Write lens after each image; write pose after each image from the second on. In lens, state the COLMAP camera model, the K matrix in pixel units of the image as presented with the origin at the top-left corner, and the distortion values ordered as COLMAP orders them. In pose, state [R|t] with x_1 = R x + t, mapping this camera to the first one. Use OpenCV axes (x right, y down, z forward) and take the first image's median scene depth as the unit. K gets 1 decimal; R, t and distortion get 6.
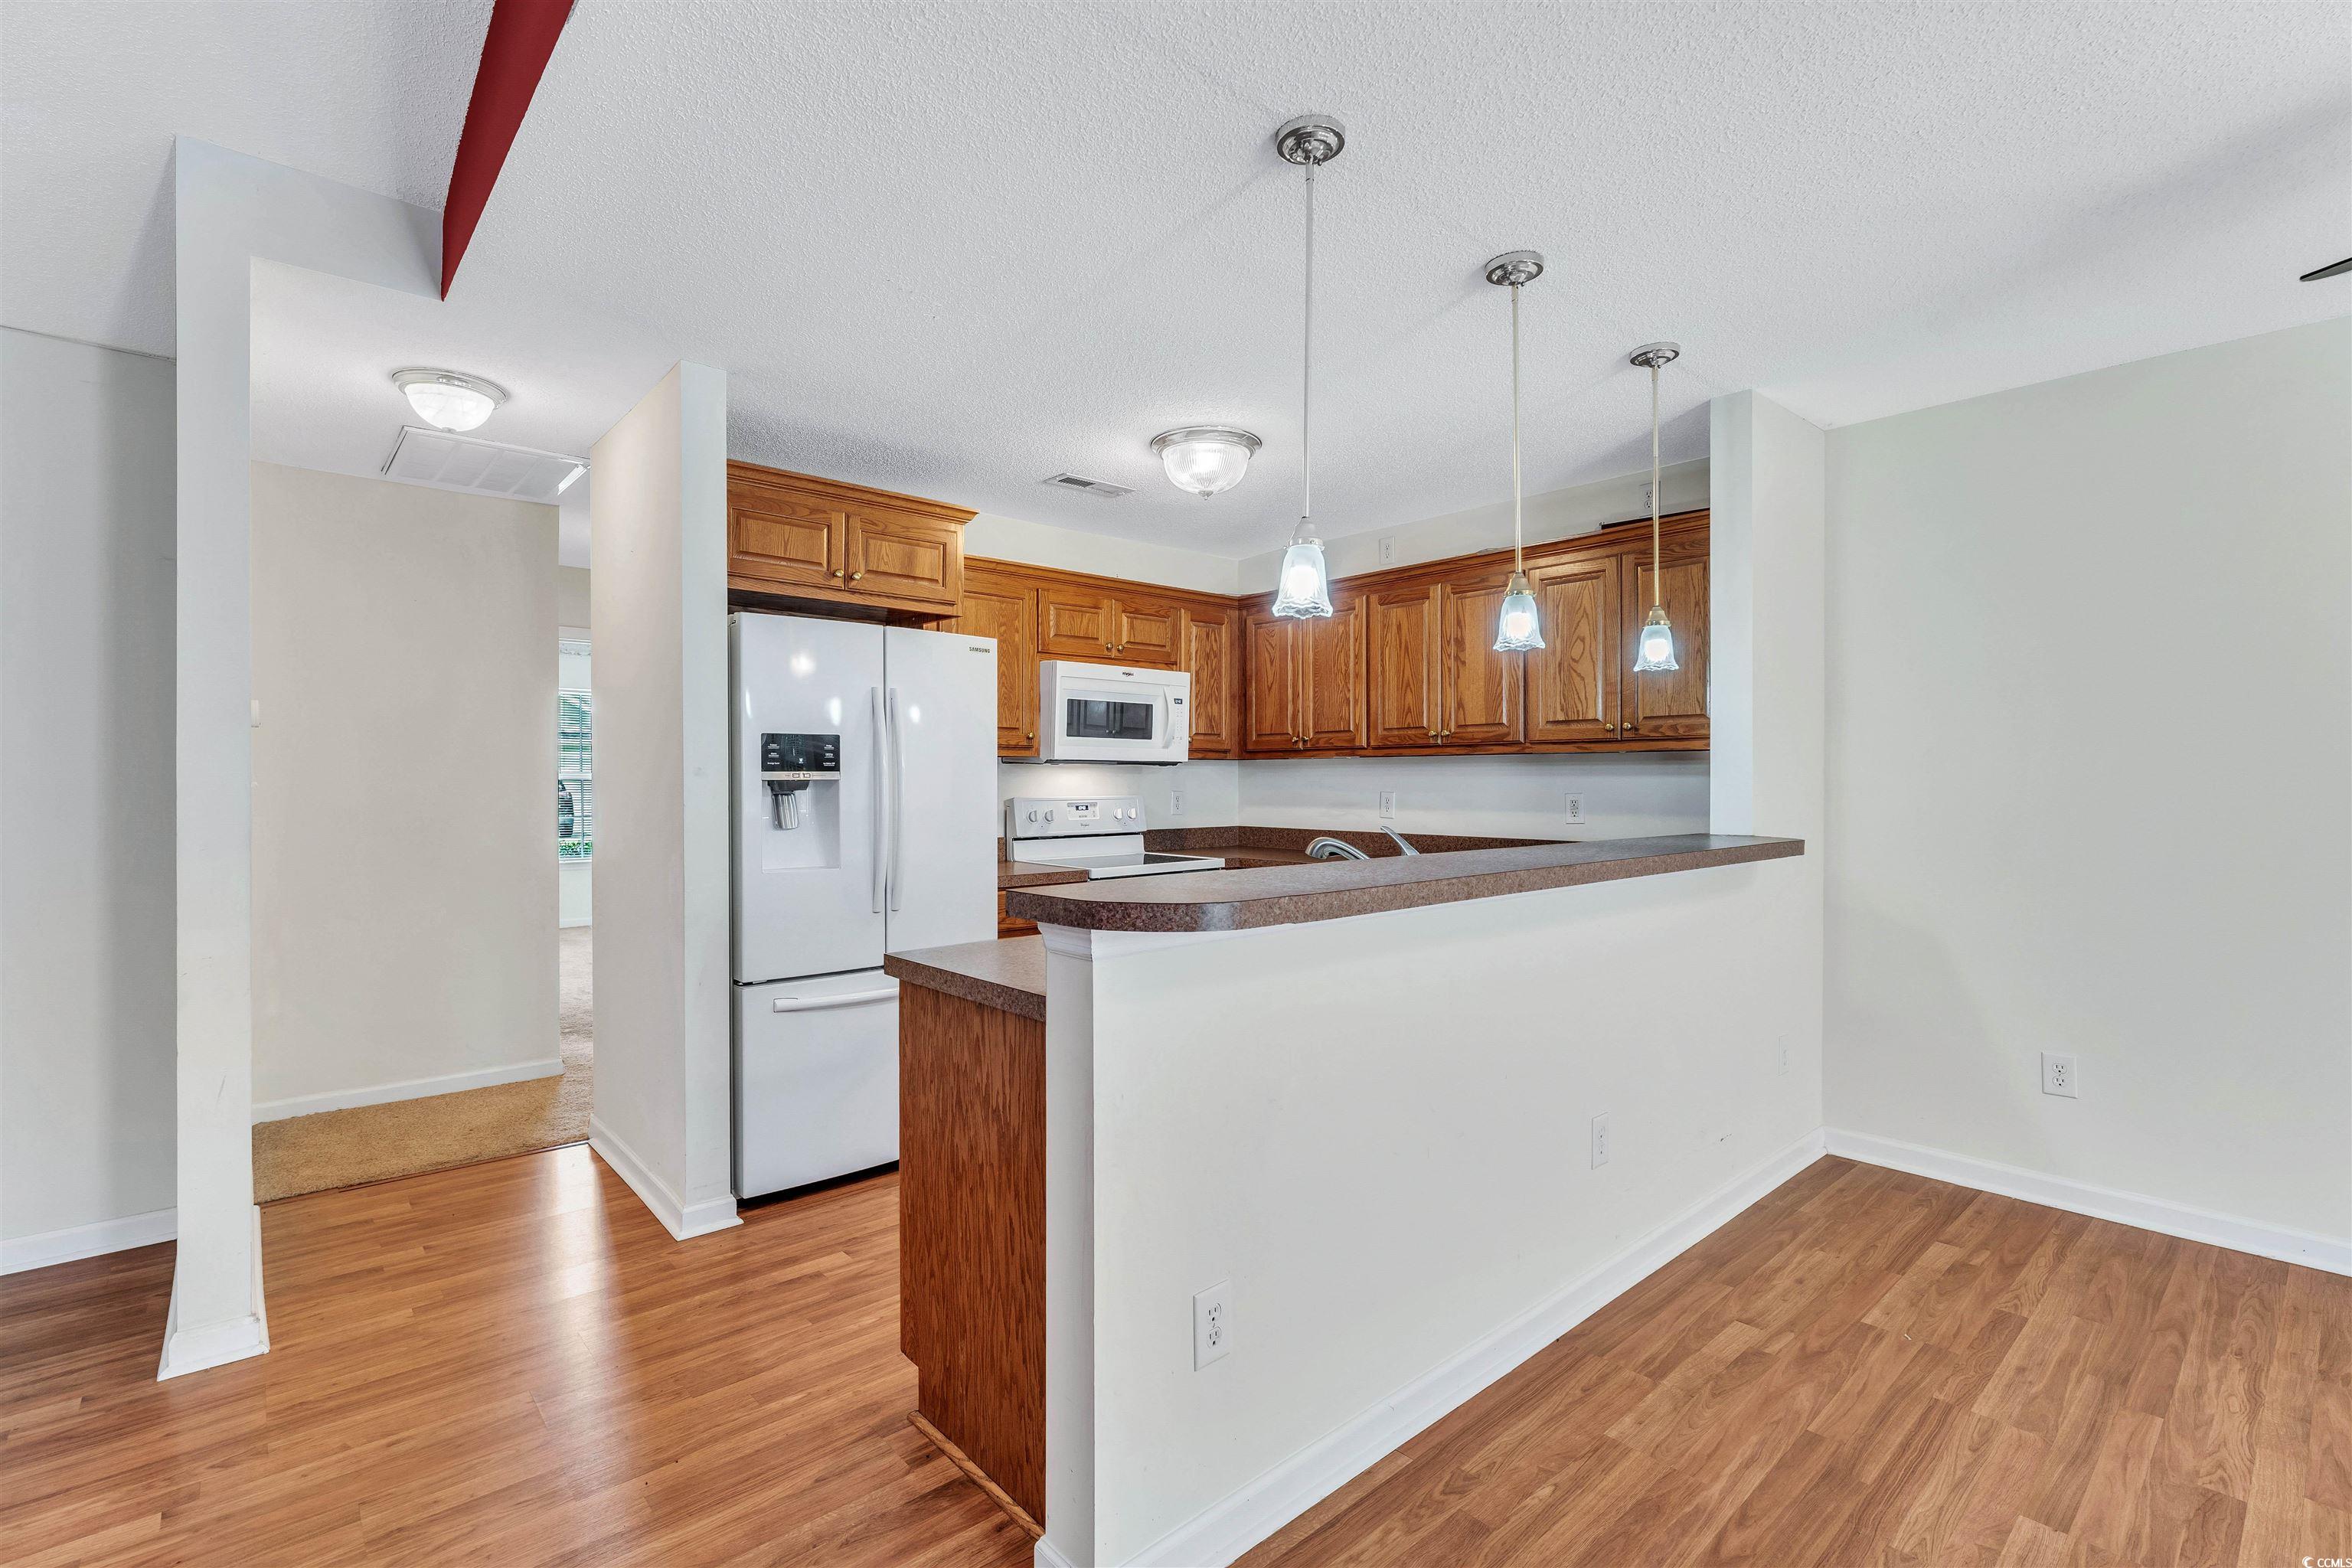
lens RADIAL K [[1057.1, 0, 1148.9], [0, 1057.1, 788.9], [0, 0, 1]] dist [-0.001985, -0.000213]
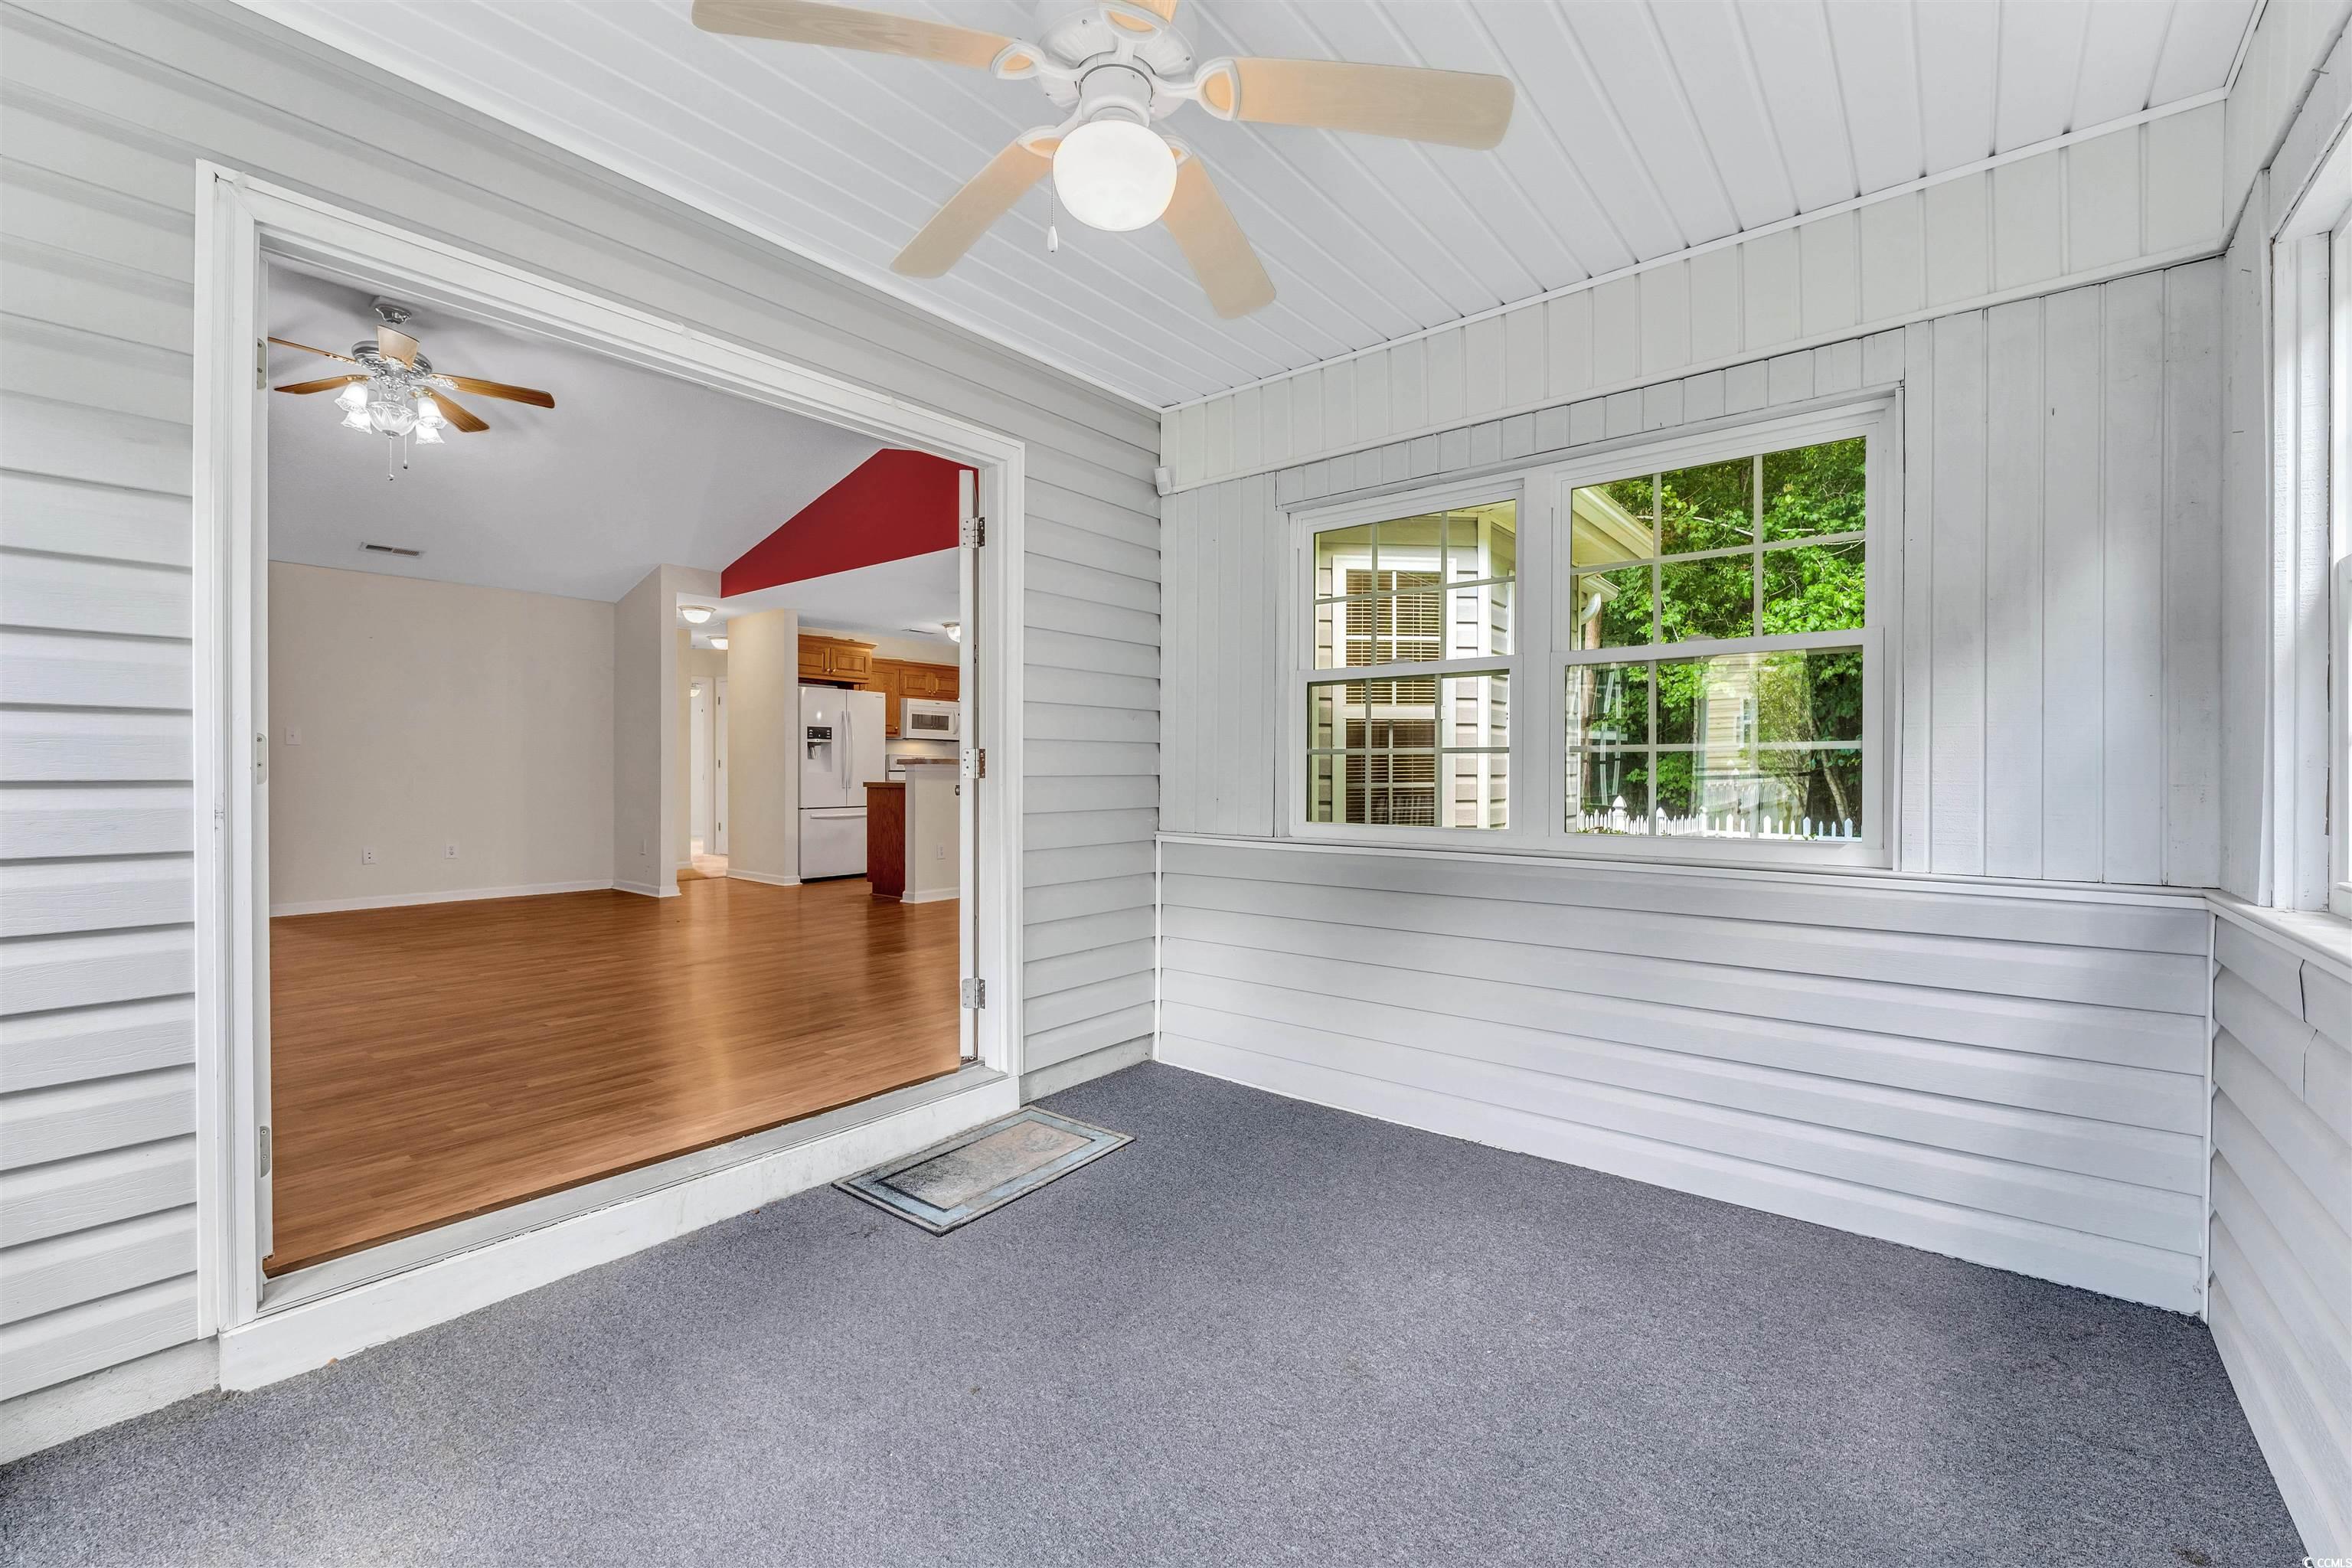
lens RADIAL K [[966.4, 0, 1147.5], [0, 966.4, 775.3], [0, 0, 1]] dist [-0.001096, -0.000066]
pose [[0.987706, 0.002785, 0.156296, 0.128154], [-0.001827, 0.999979, -0.006275, 0.081100], [-0.156310, 0.005913, 0.987690, -1.477719]]
